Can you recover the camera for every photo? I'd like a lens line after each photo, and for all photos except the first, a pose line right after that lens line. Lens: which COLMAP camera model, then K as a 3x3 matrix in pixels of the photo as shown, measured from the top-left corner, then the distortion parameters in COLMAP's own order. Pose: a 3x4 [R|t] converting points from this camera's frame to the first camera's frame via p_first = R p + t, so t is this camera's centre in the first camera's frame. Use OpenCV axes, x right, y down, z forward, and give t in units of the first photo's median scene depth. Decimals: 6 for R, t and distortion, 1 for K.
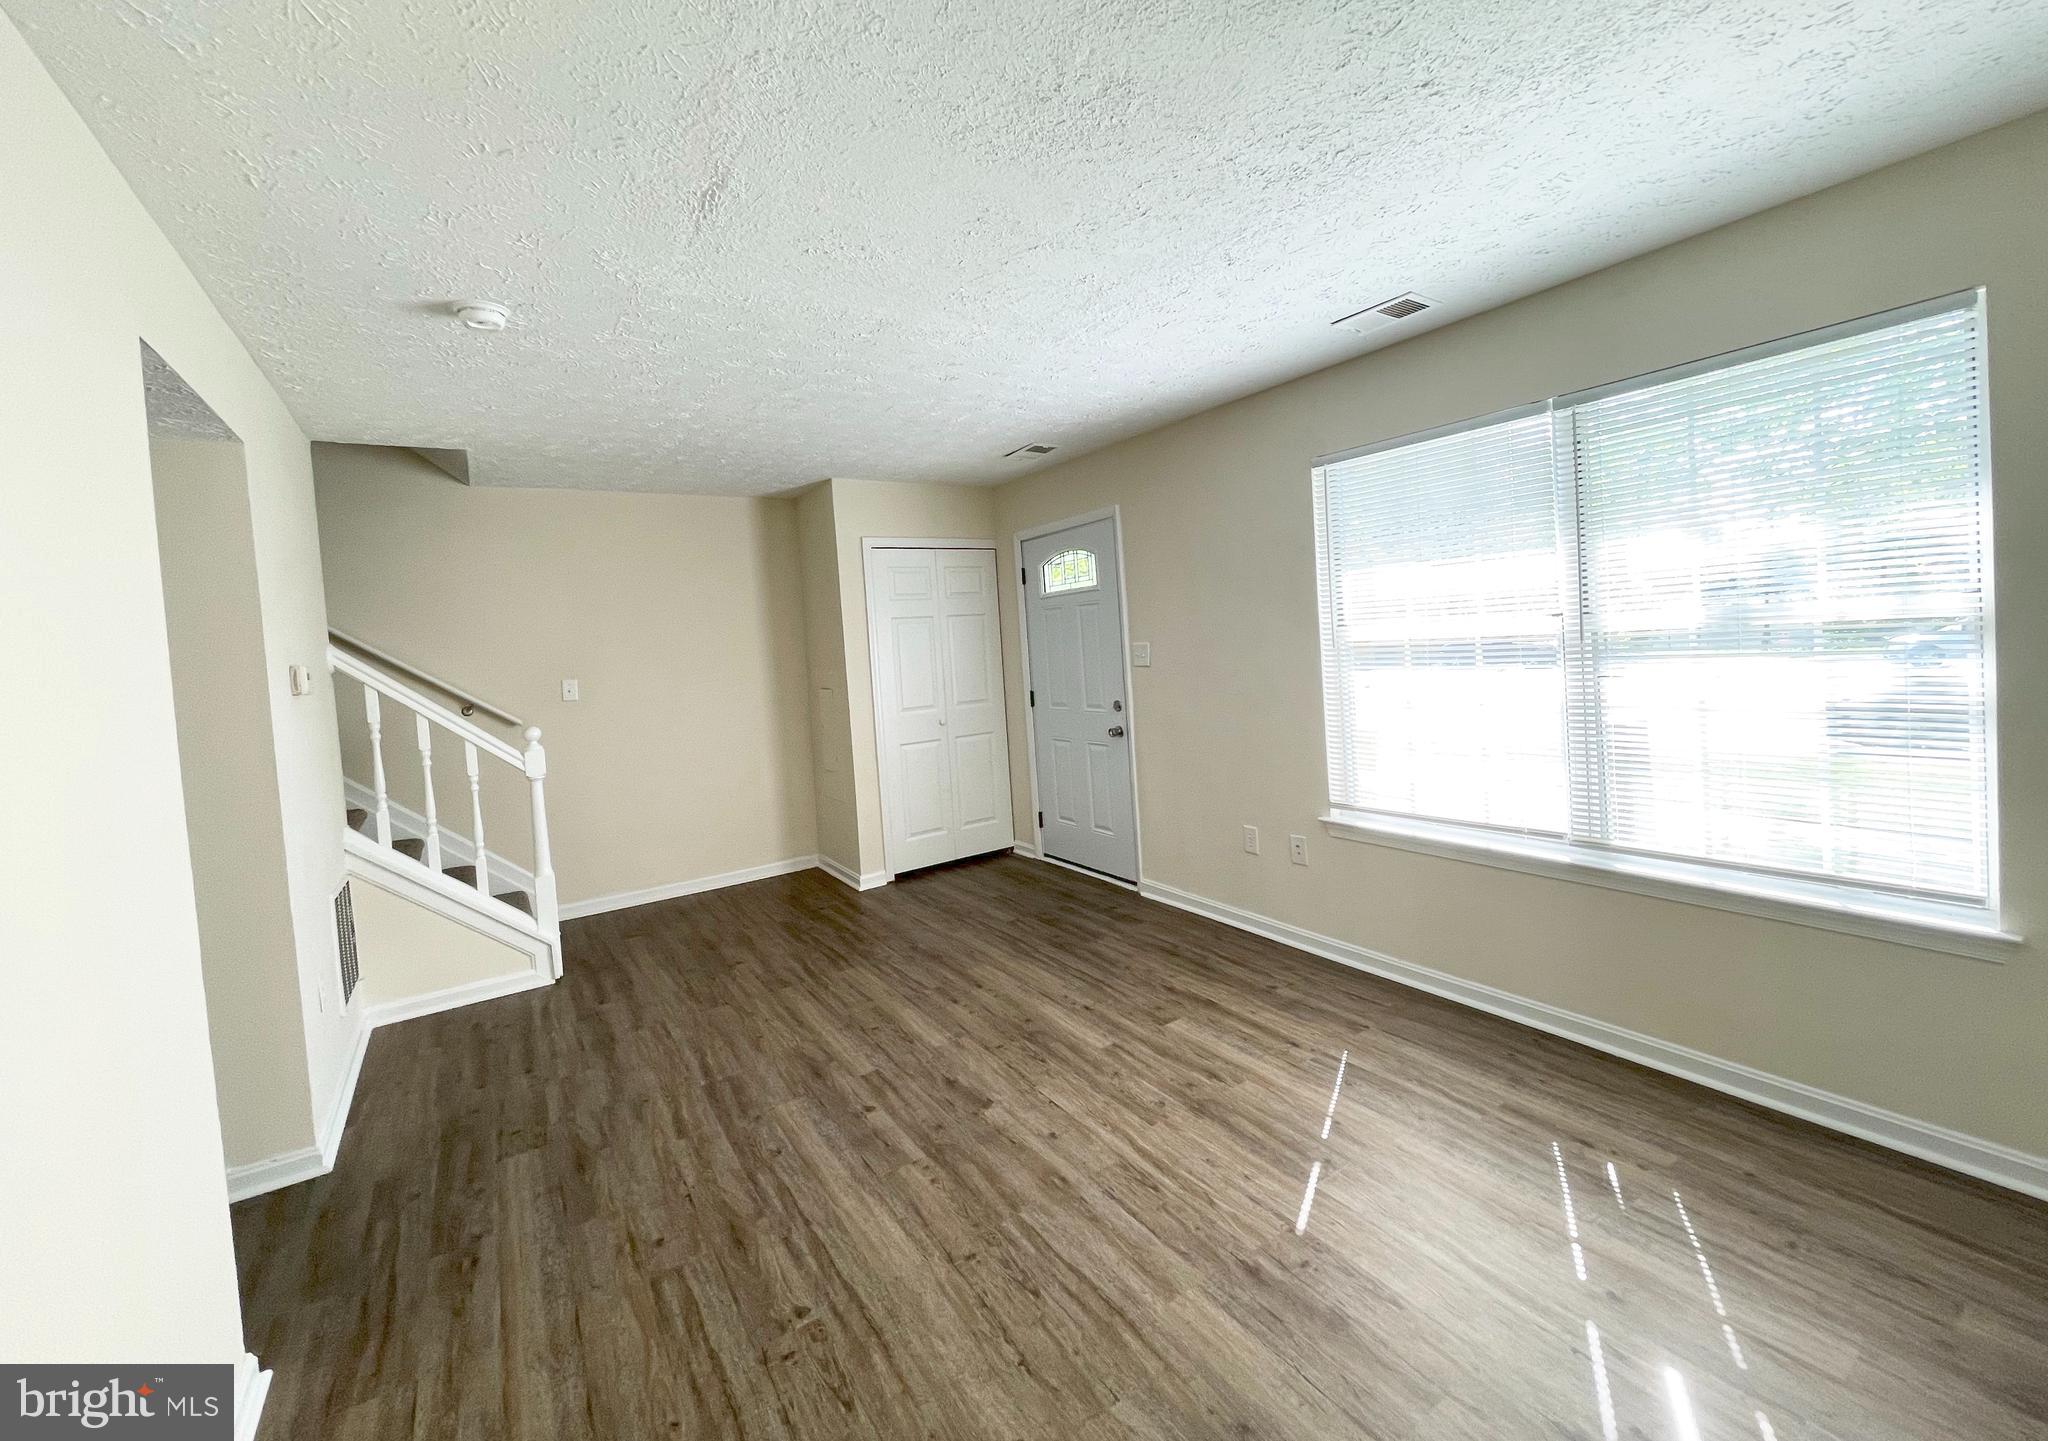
lens RADIAL K [[826.7, 0, 1017.6], [0, 826.7, 669.8], [0, 0, 1]] dist [0.000162, 0.000481]
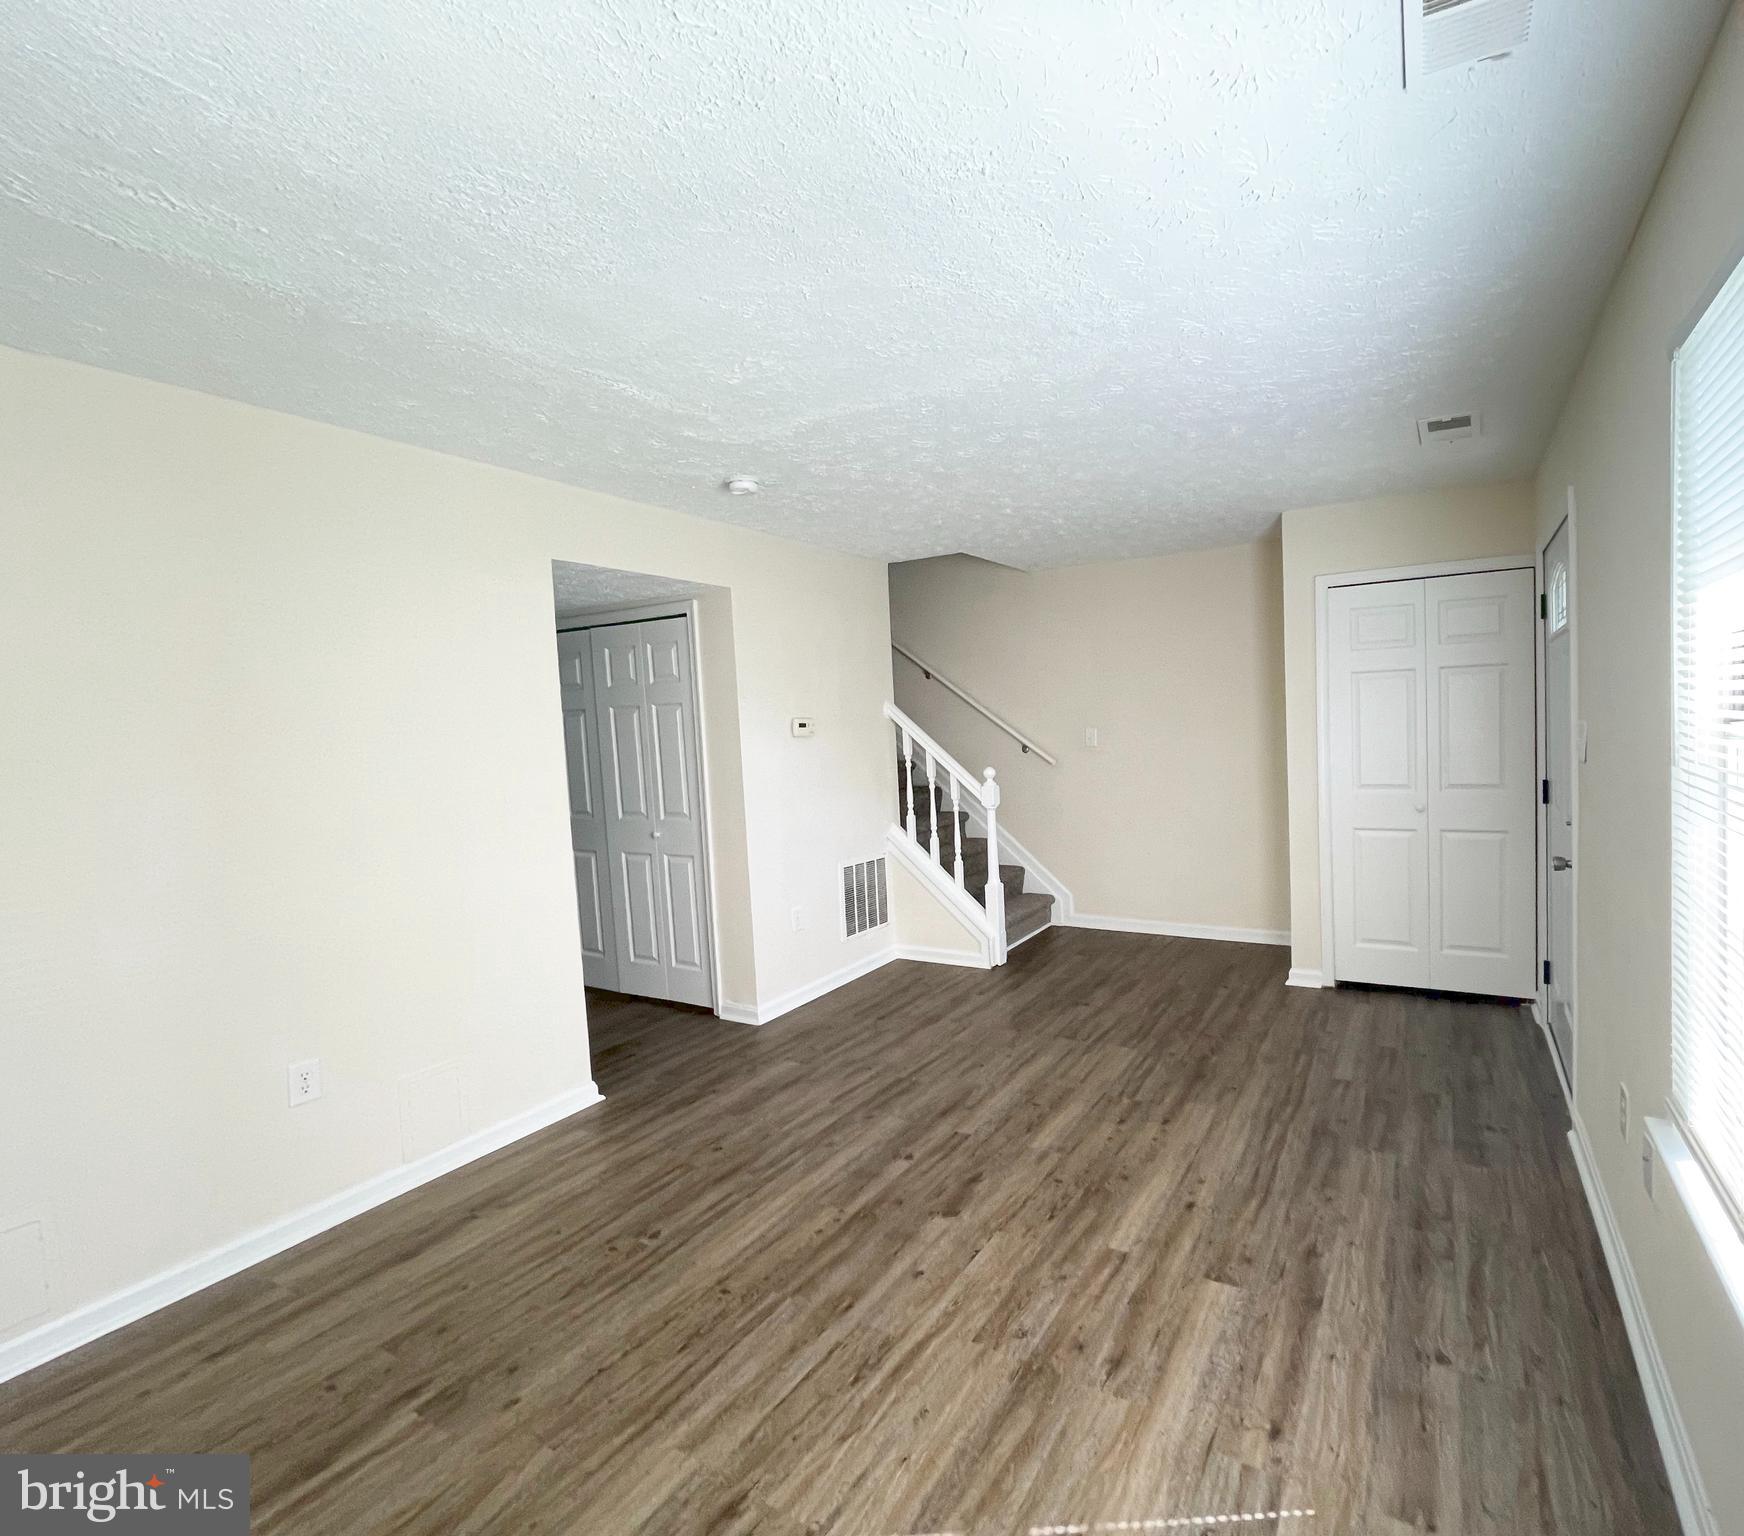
lens RADIAL K [[824.4, 0, 1022.2], [0, 824.4, 763.9], [0, 0, 1]] dist [0.006207, -0.000175]
pose [[0.500118, 0.093602, -0.860884, 0.734764], [-0.024623, 0.995276, 0.093910, -0.078387], [0.865607, -0.025769, 0.500060, 0.576029]]
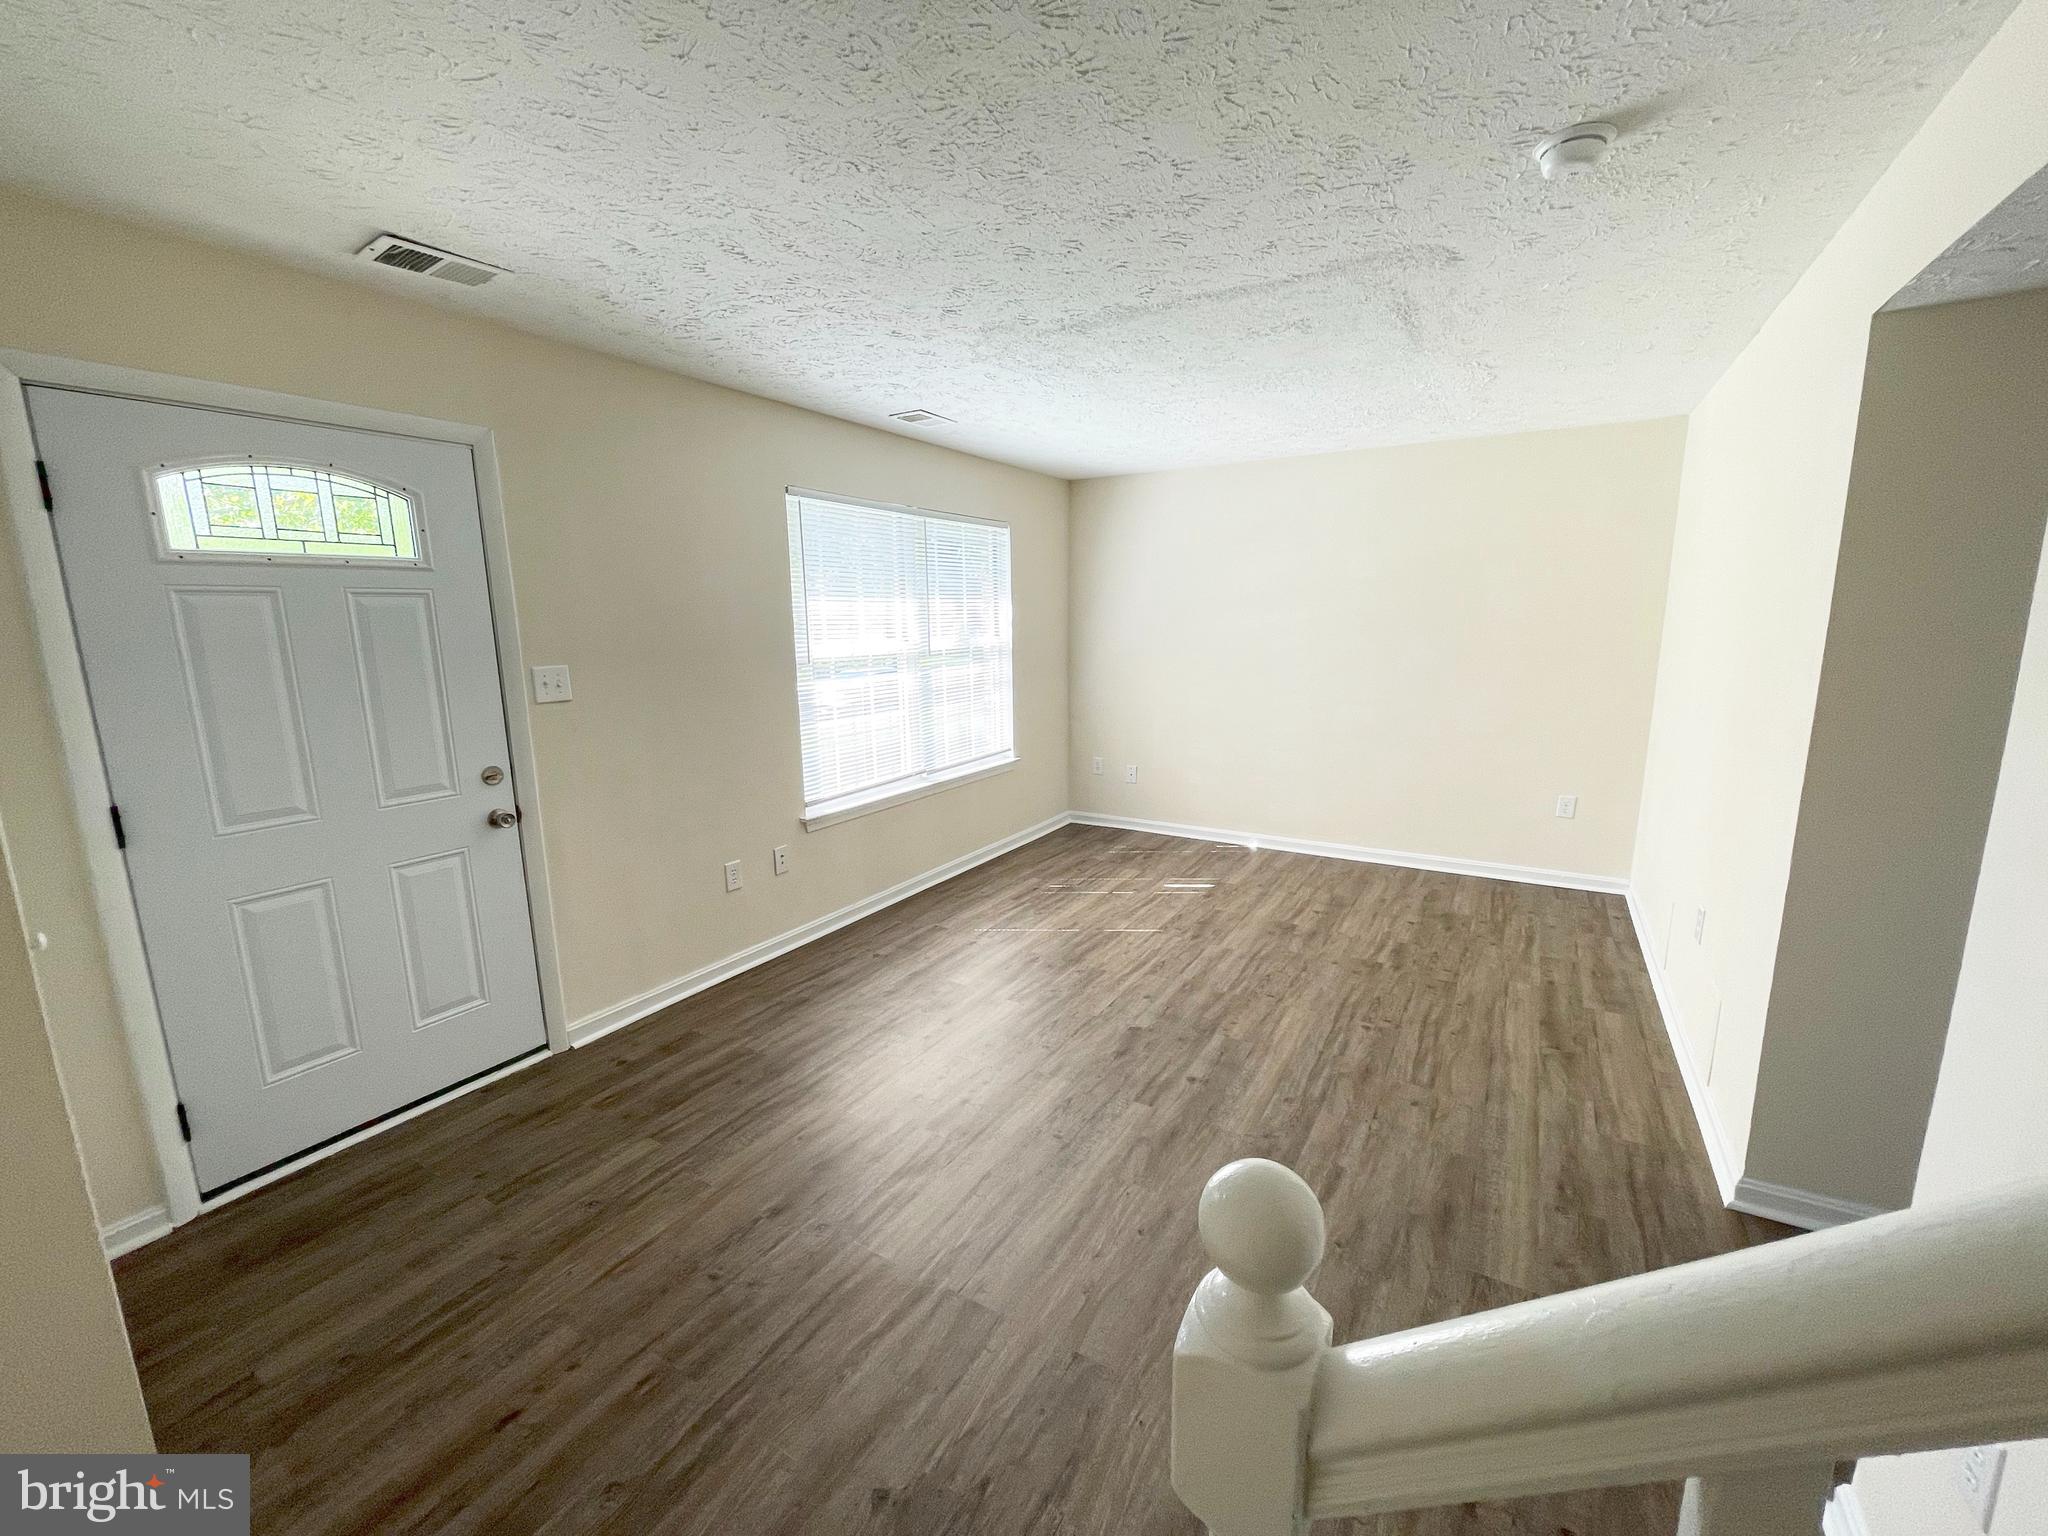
lens RADIAL K [[827.7, 0, 1024.0], [0, 827.7, 768.0], [0, 0, 1]] dist [-0.002588, -0.000639]
pose [[-0.428045, -0.095222, 0.898727, -0.957015], [0.073451, 0.987479, 0.139608, -0.027630], [-0.900768, 0.125771, -0.415691, 1.511799]]
